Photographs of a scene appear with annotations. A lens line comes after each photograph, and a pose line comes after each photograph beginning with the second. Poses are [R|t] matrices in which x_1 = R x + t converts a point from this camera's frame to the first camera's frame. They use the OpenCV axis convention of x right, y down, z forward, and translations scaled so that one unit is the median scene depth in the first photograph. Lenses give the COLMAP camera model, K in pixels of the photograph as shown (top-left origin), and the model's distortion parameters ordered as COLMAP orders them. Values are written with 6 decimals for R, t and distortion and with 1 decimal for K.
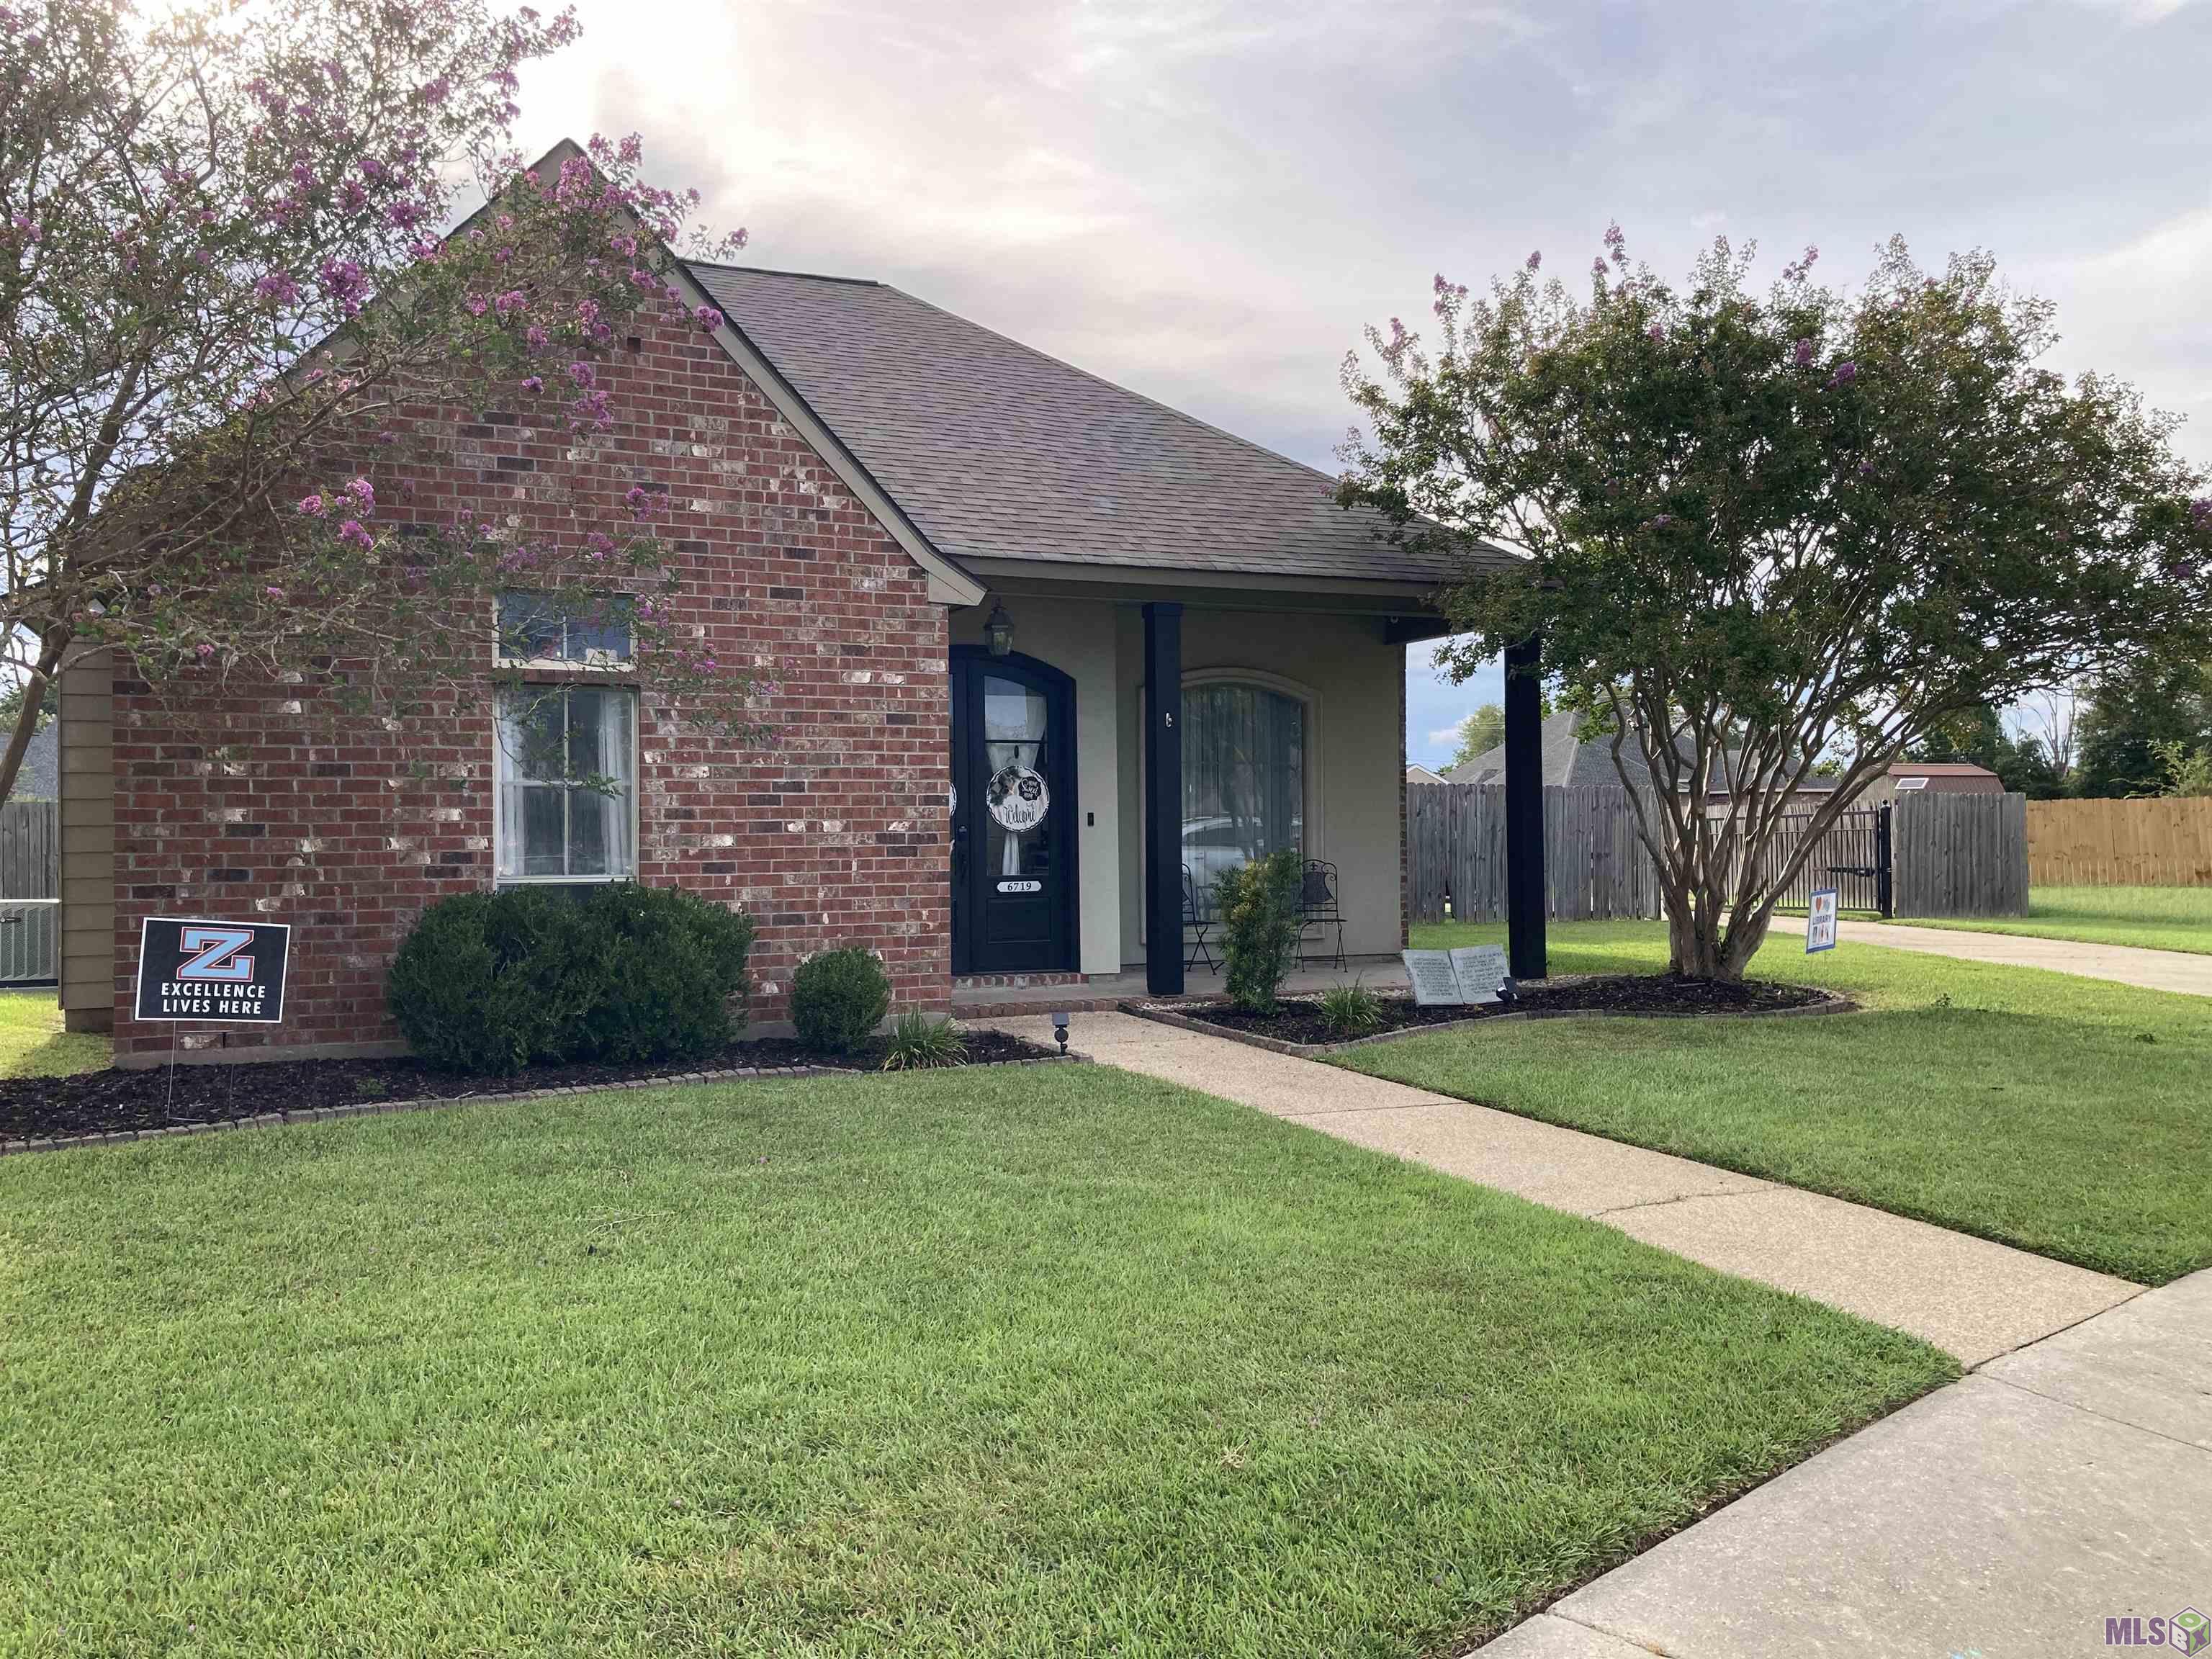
lens RADIAL K [[1803.6, 0, 1105.4], [0, 1803.6, 820.2], [0, 0, 1]] dist [0.058961, -0.095384]
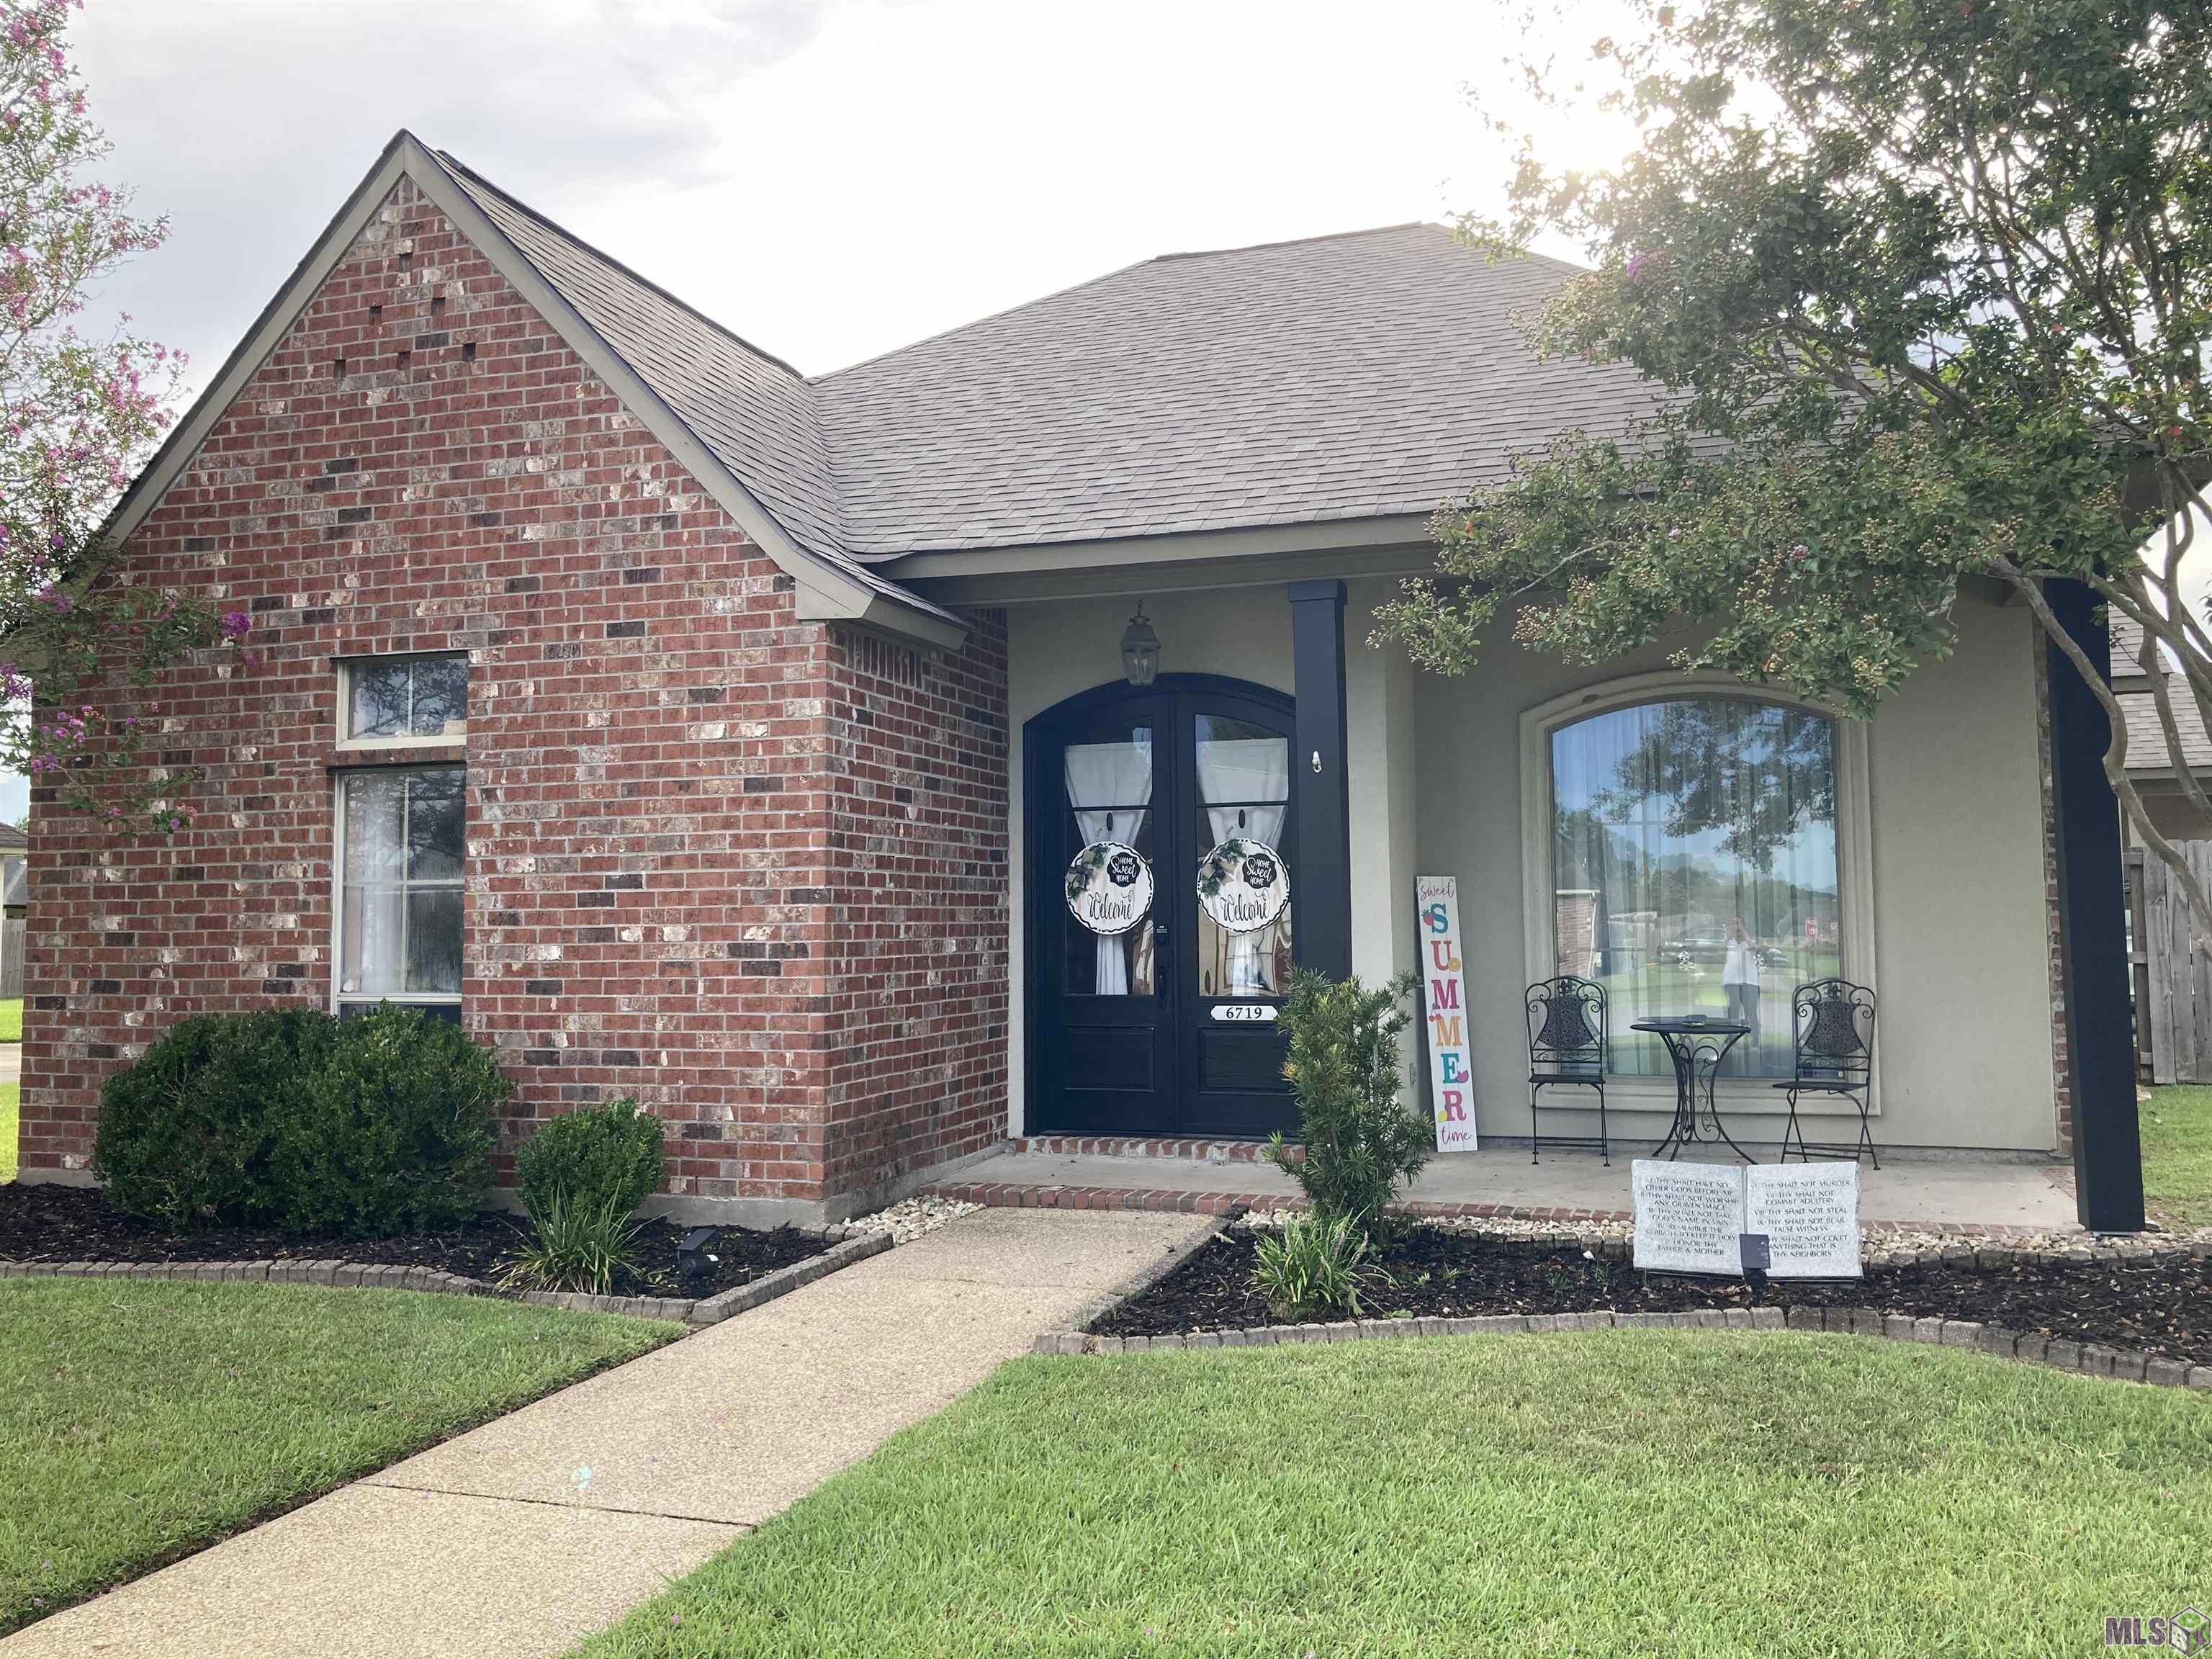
lens RADIAL K [[1803.6, 0, 1141.7], [0, 1803.6, 788.1], [0, 0, 1]] dist [0.058961, -0.095384]
pose [[0.741712, -0.048368, -0.668972, 0.499611], [0.008687, 0.998006, -0.062526, -0.008254], [0.670662, 0.040565, 0.740653, 0.582219]]
